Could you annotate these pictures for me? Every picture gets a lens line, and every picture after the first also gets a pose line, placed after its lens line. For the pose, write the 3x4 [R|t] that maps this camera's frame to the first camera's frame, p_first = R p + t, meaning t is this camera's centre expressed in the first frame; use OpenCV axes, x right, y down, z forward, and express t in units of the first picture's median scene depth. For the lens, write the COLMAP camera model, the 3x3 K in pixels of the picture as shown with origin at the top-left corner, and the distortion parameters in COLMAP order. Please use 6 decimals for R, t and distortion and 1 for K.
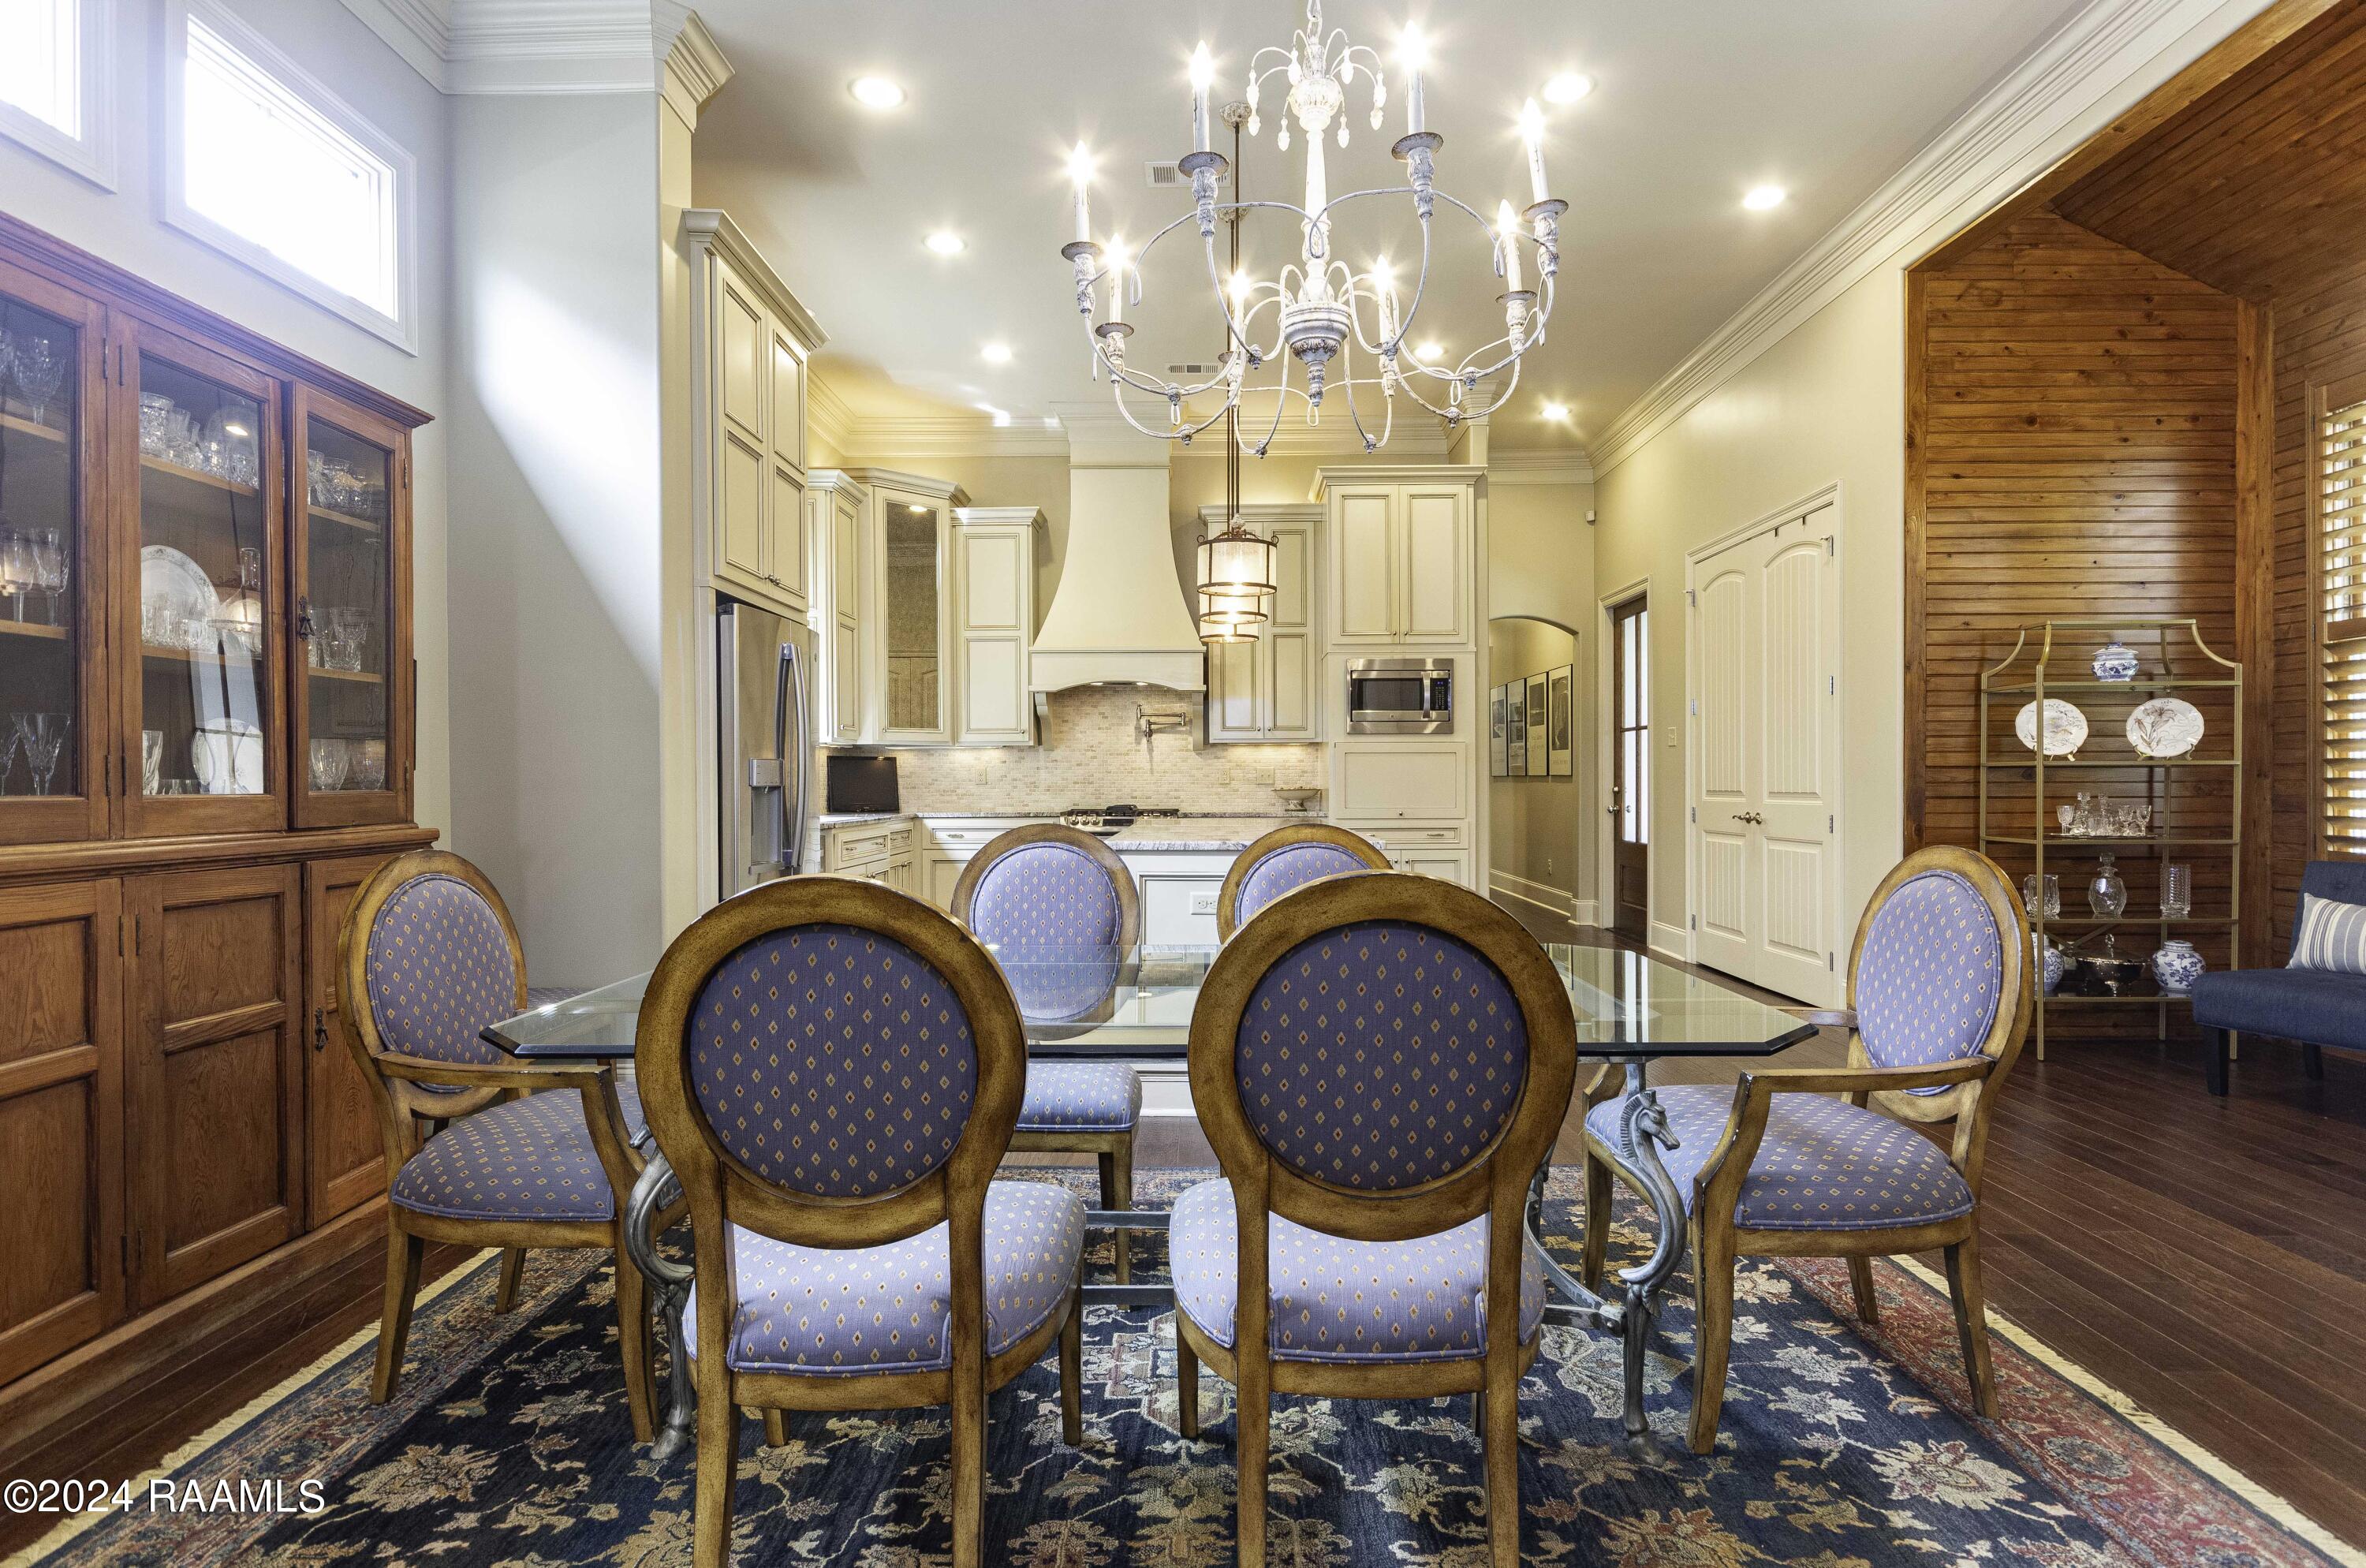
lens RADIAL K [[1233.5, 0, 1183.0], [0, 1233.5, 784.0], [0, 0, 1]] dist [0.019308, -0.000293]
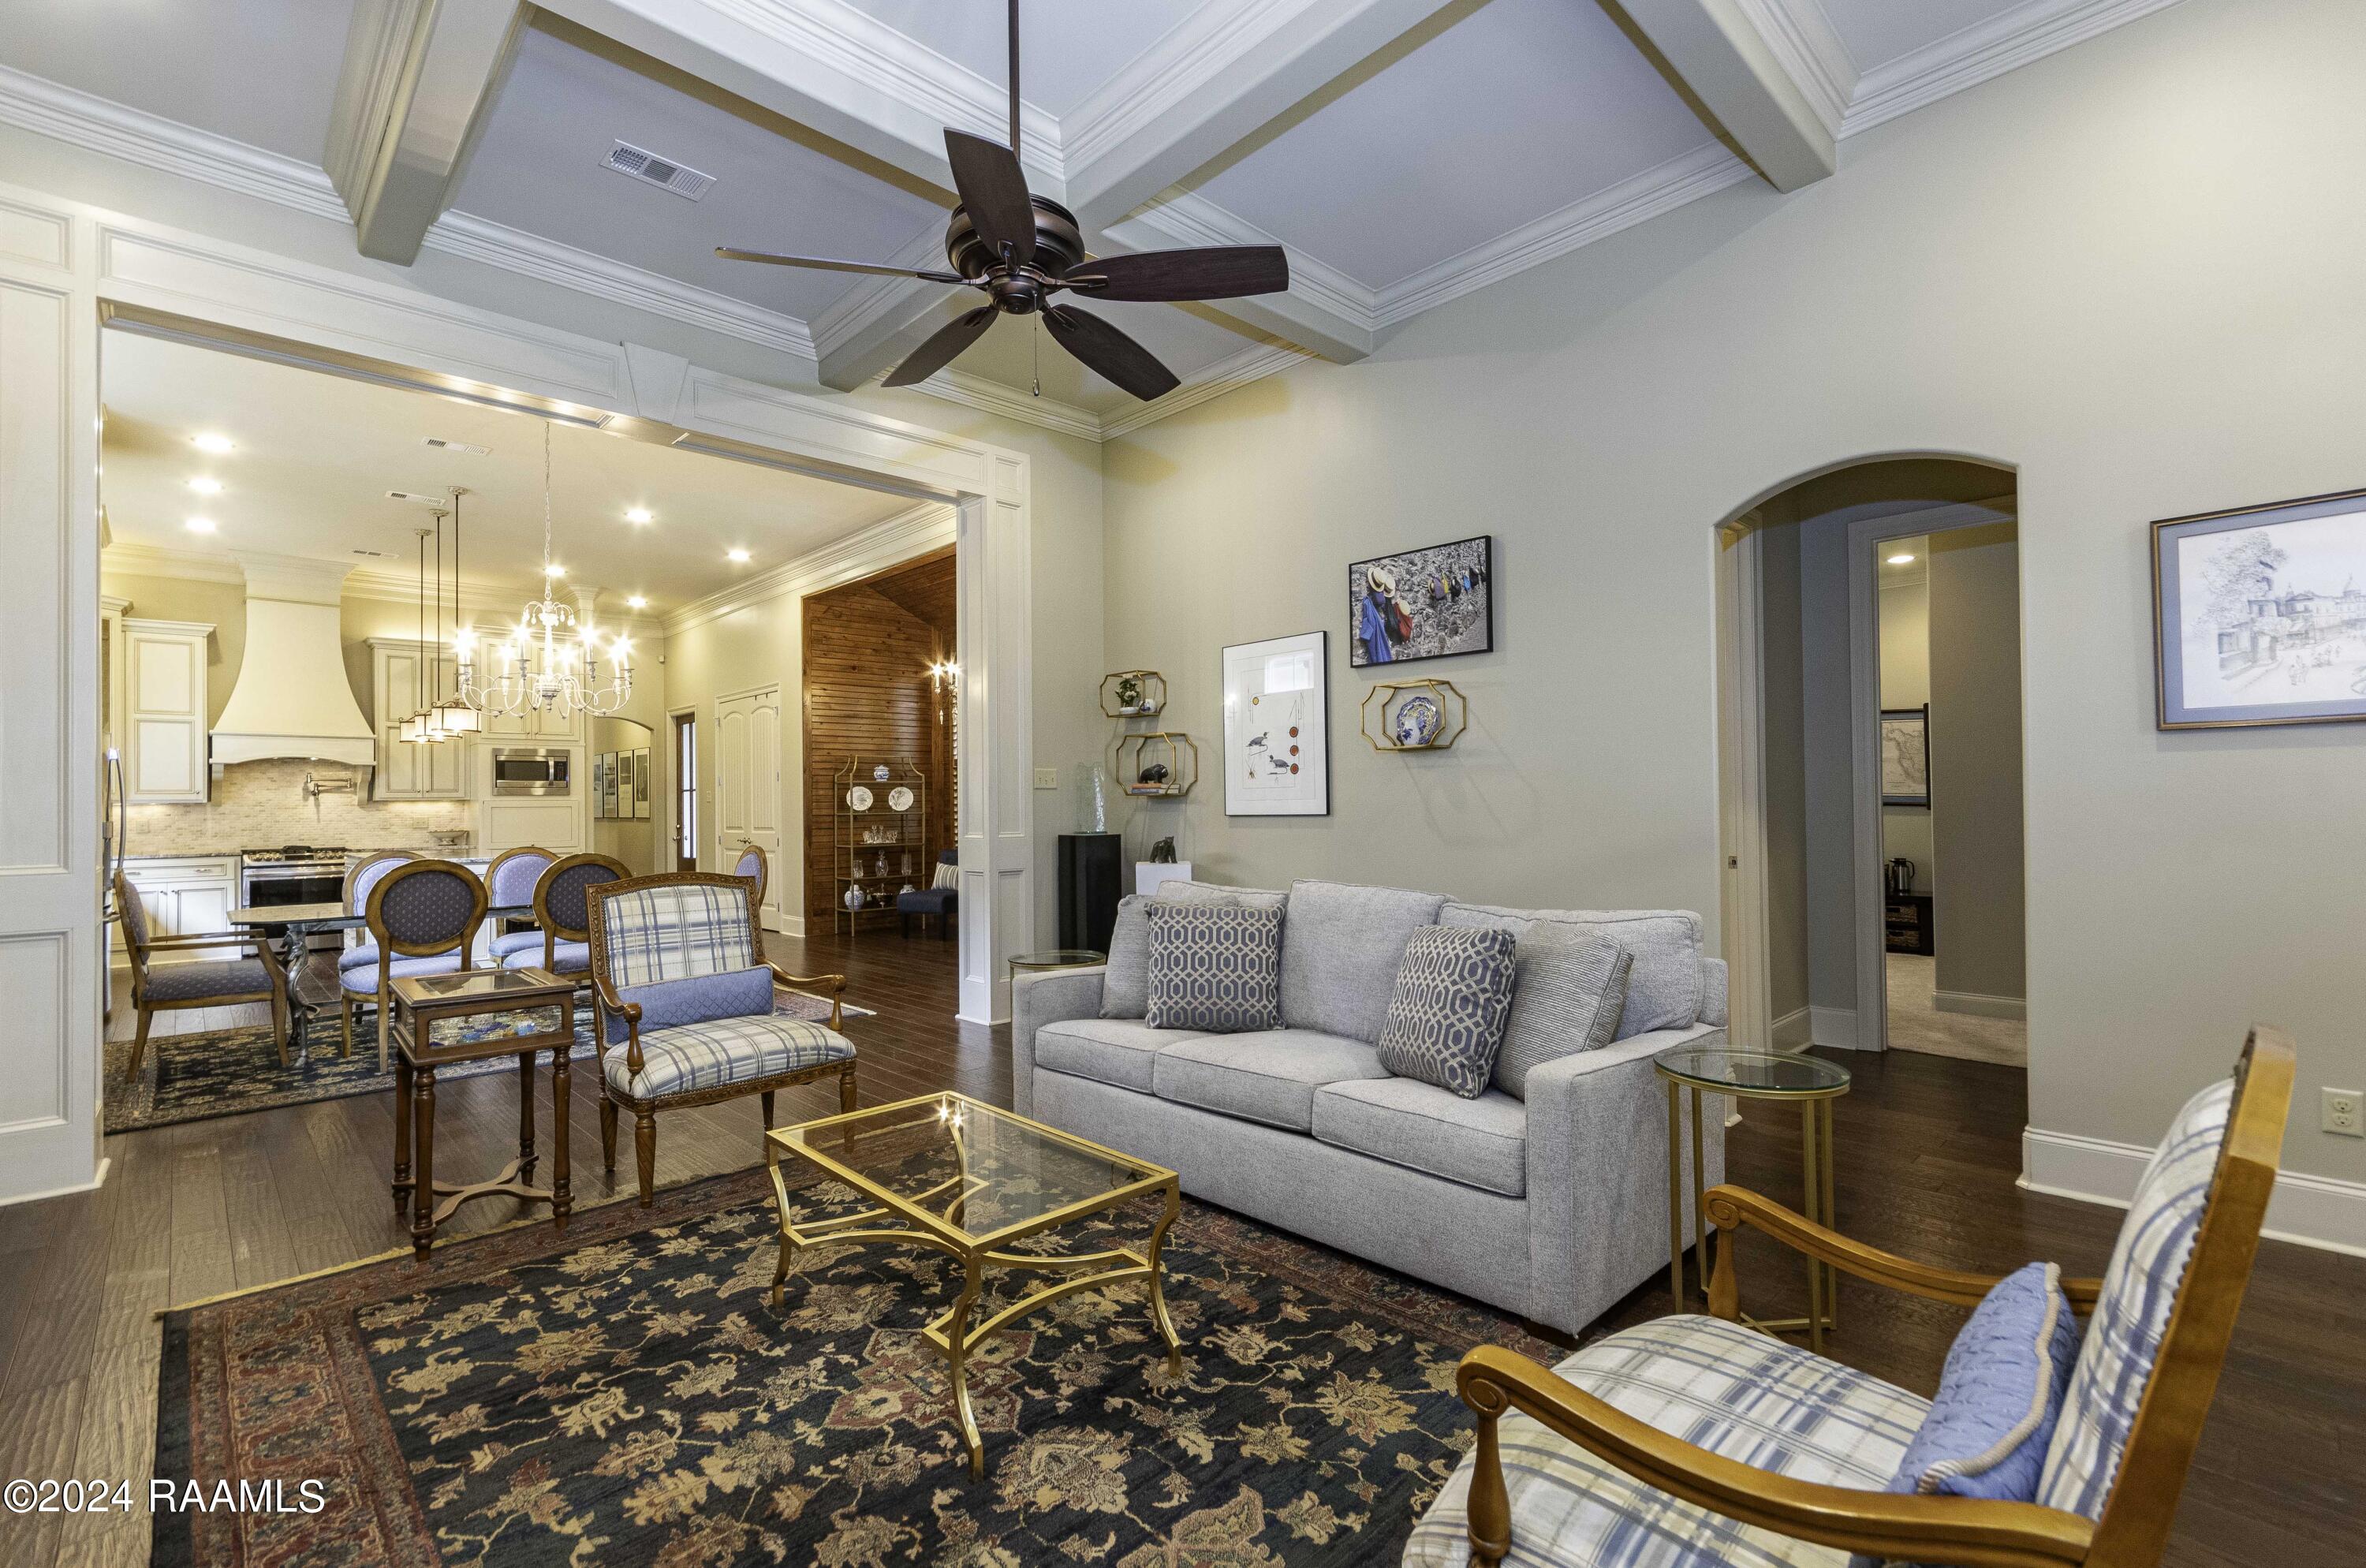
lens RADIAL K [[1106.1, 0, 1245.7], [0, 1106.1, 785.0], [0, 0, 1]] dist [0.002162, 0.000704]
pose [[0.703798, 0.005683, 0.710378, -0.183723], [0.013344, 0.999686, -0.021218, -0.010284], [-0.710275, 0.024413, 0.703501, -0.639028]]
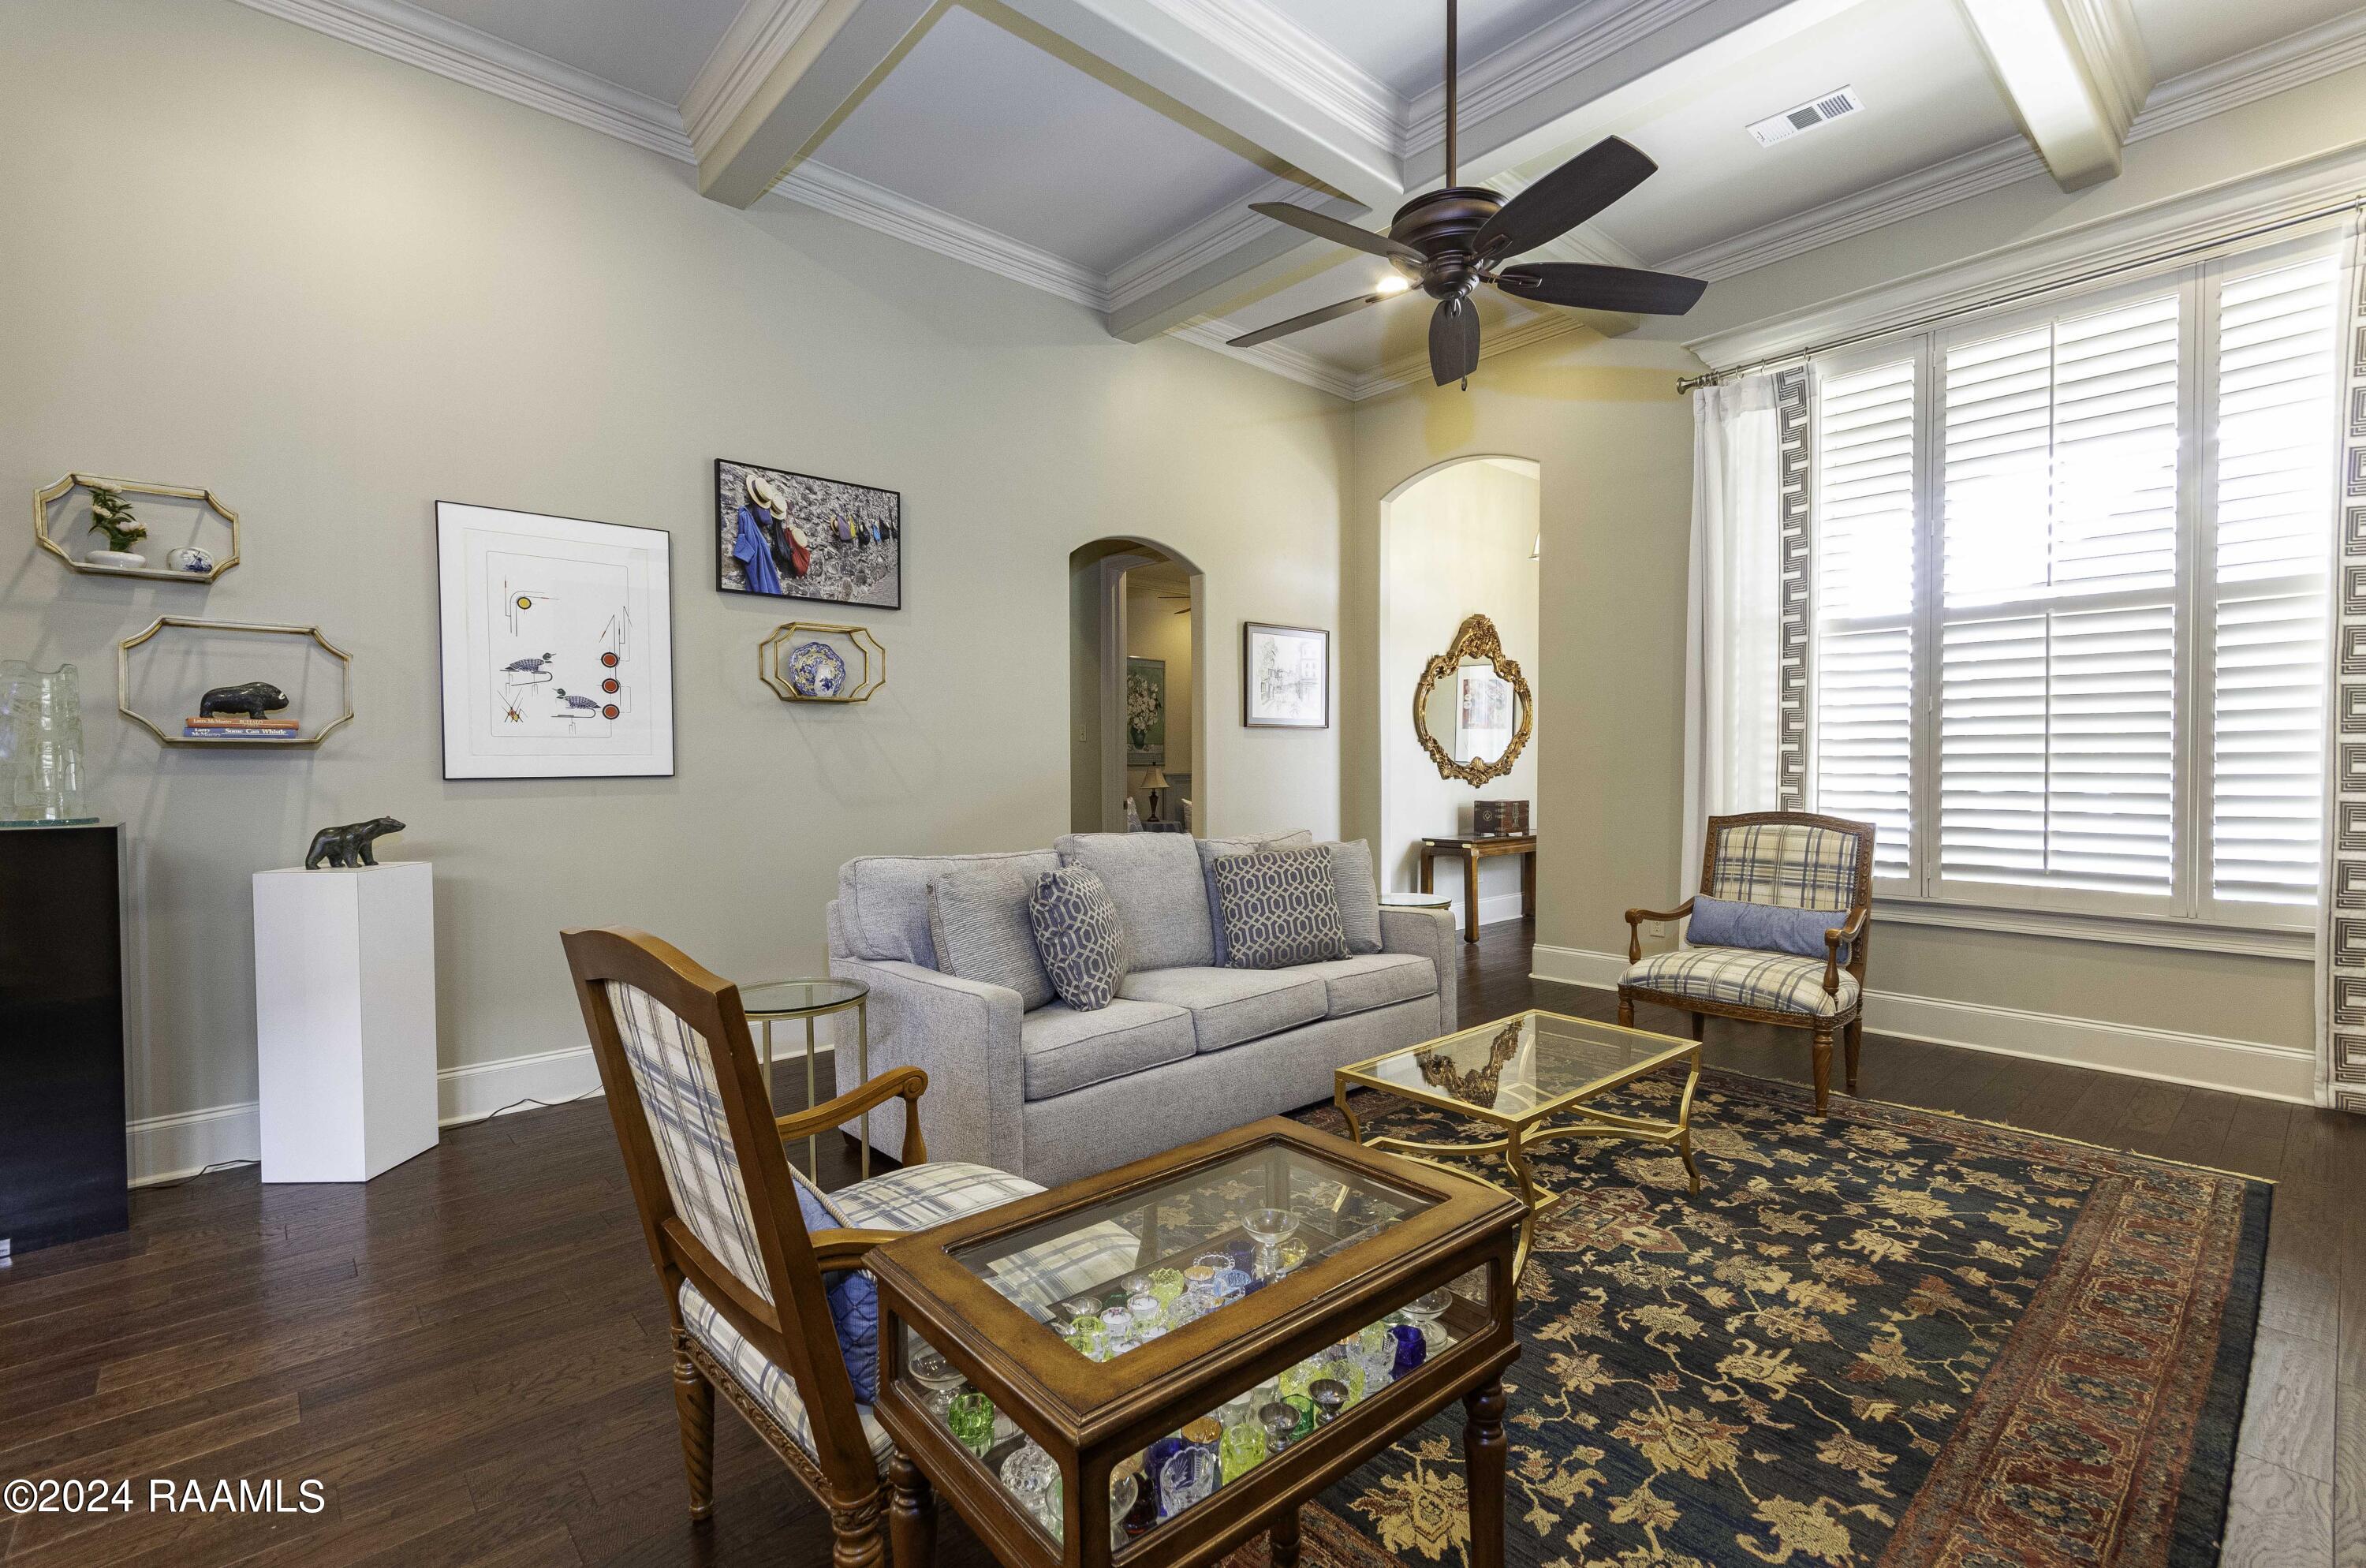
lens RADIAL K [[1061.5, 0, 1183.0], [0, 1061.5, 784.0], [0, 0, 1]] dist [0.003732, 0.007946]
pose [[-0.689559, -0.014568, 0.724083, -0.190442], [0.006880, 0.999621, 0.026664, -0.013300], [-0.724197, 0.023369, -0.689198, -0.024764]]
